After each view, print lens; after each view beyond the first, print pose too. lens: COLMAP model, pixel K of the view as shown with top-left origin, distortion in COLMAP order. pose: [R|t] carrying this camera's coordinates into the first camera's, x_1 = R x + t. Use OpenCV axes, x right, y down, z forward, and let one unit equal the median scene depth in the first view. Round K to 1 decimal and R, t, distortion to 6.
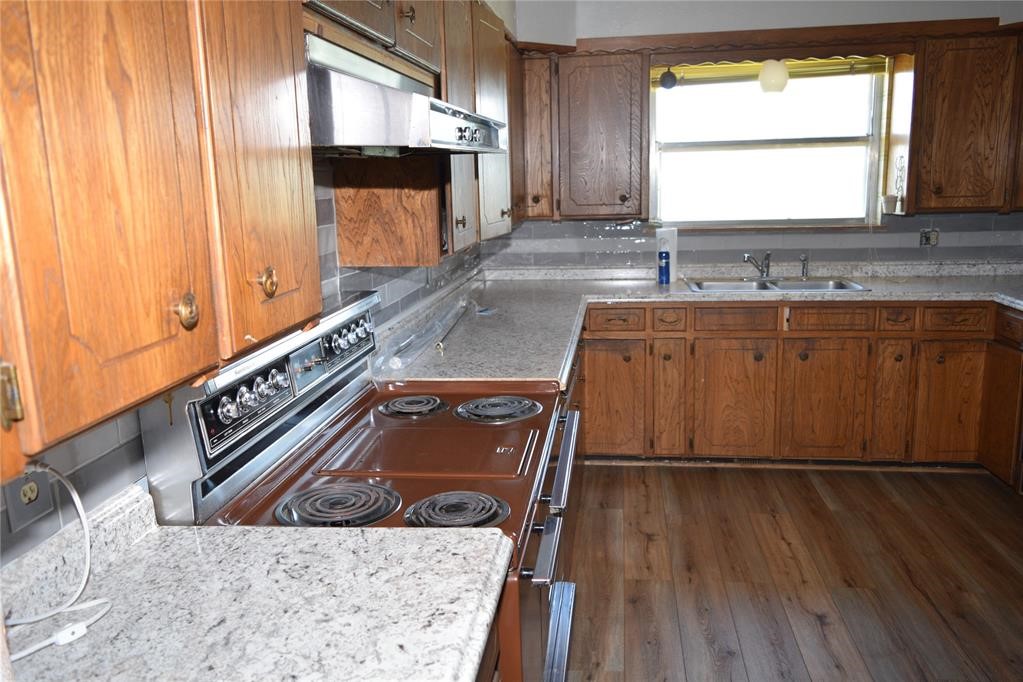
lens RADIAL K [[798.4, 0, 508.9], [0, 798.4, 338.8], [0, 0, 1]] dist [-0.010718, 0.002012]
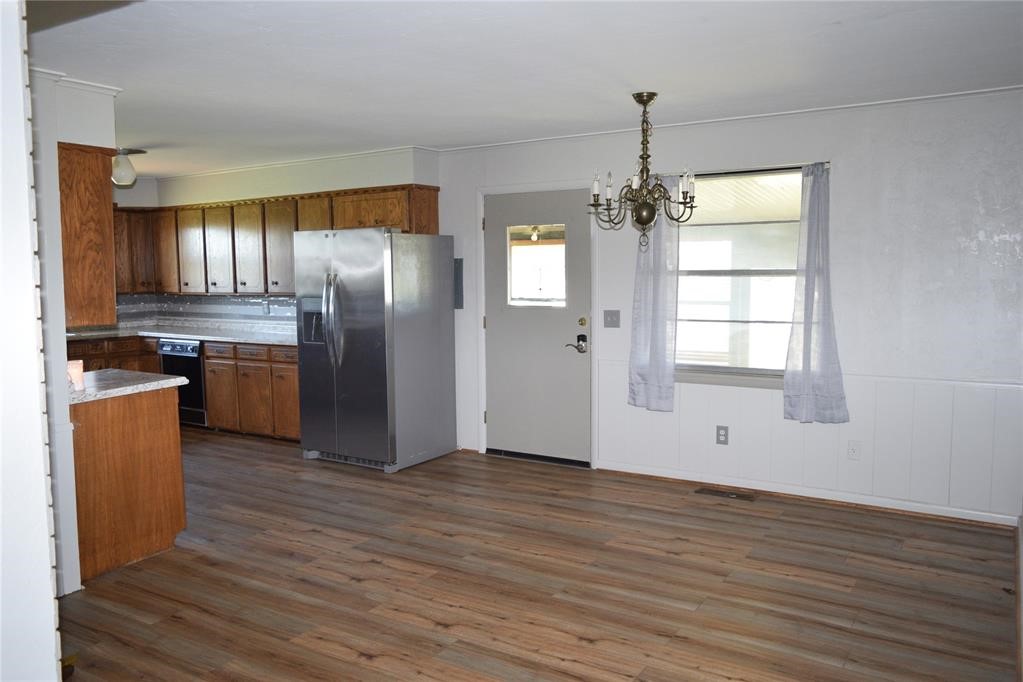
lens RADIAL K [[798.4, 0, 508.9], [0, 798.4, 338.8], [0, 0, 1]] dist [-0.010718, 0.002012]
pose [[0.415745, -0.057317, 0.907673, -0.850052], [0.174380, 0.984519, -0.017702, 0.160520], [-0.892607, 0.165640, 0.419304, -0.719748]]
